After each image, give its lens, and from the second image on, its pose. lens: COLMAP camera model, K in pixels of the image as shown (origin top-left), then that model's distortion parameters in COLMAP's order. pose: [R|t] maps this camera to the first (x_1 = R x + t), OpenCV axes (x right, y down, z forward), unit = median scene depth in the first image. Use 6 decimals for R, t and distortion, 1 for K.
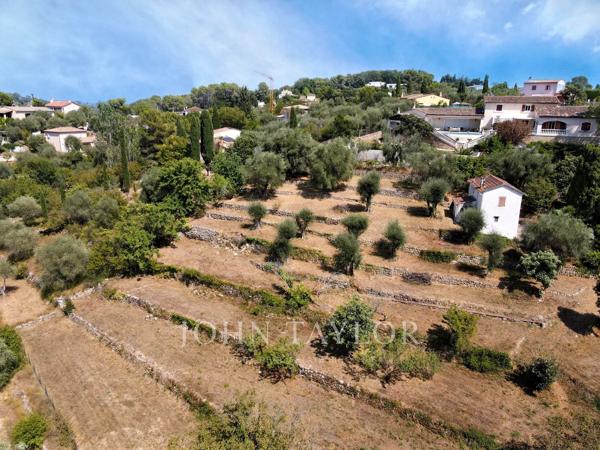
lens RADIAL K [[438.6, 0, 298.8], [0, 438.6, 222.8], [0, 0, 1]] dist [0.011410, 0.011759]
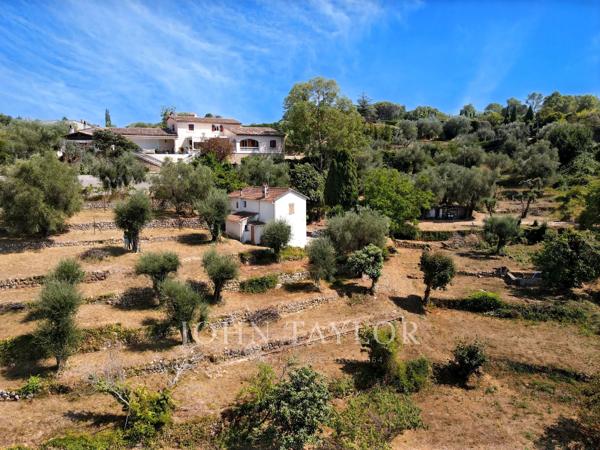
lens RADIAL K [[438.6, 0, 298.8], [0, 438.6, 222.8], [0, 0, 1]] dist [0.011410, 0.011759]
pose [[0.621938, -0.133407, 0.771619, -0.207069], [0.218175, 0.975884, -0.007130, -0.008959], [-0.752059, 0.172782, 0.636045, 0.372347]]
